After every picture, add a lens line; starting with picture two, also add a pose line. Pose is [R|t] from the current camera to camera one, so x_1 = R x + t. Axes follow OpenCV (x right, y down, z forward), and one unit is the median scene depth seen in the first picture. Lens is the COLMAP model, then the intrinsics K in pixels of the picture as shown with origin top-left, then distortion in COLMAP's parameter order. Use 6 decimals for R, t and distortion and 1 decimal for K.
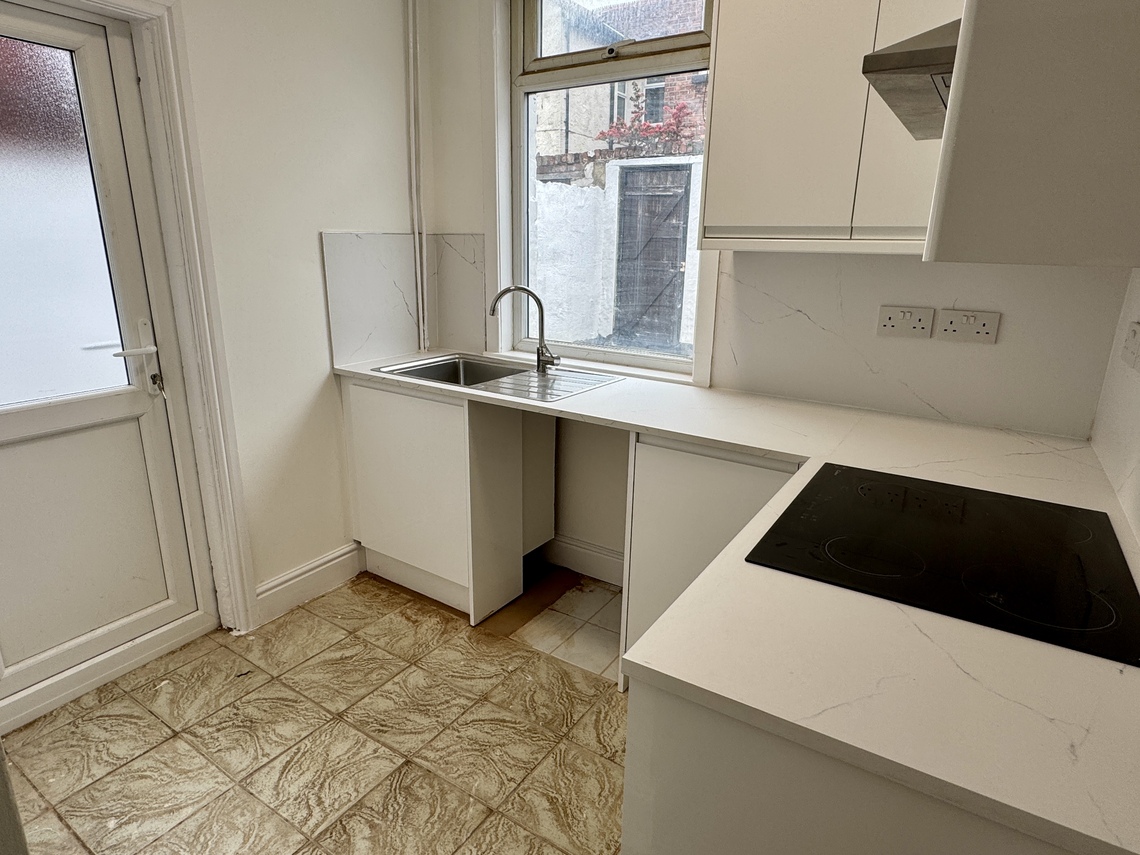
lens RADIAL K [[653.4, 0, 566.7], [0, 653.4, 423.6], [0, 0, 1]] dist [0.002296, -0.000485]
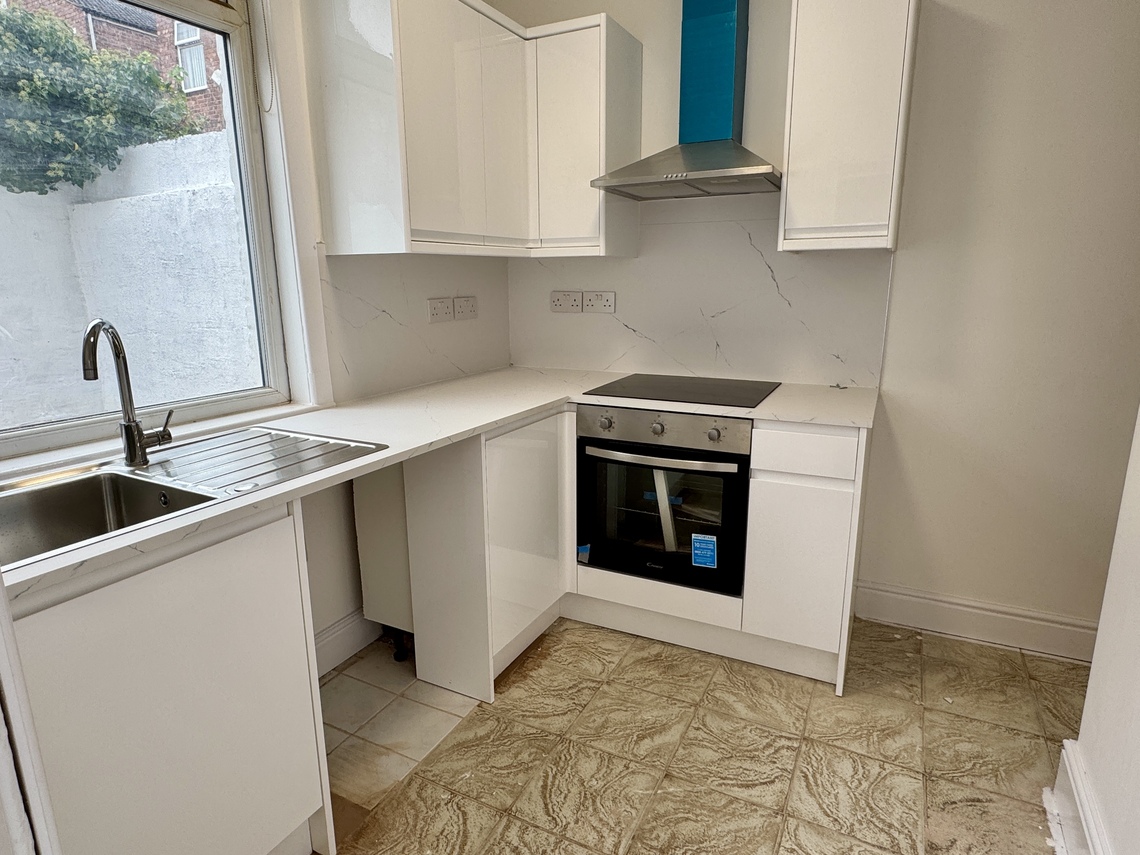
lens RADIAL K [[653.4, 0, 566.7], [0, 653.4, 423.6], [0, 0, 1]] dist [0.002296, -0.000485]
pose [[-0.100889, -0.234738, 0.966809, -0.880953], [0.271181, 0.928484, 0.253731, -0.220435], [-0.957226, 0.287779, -0.030017, 0.912948]]
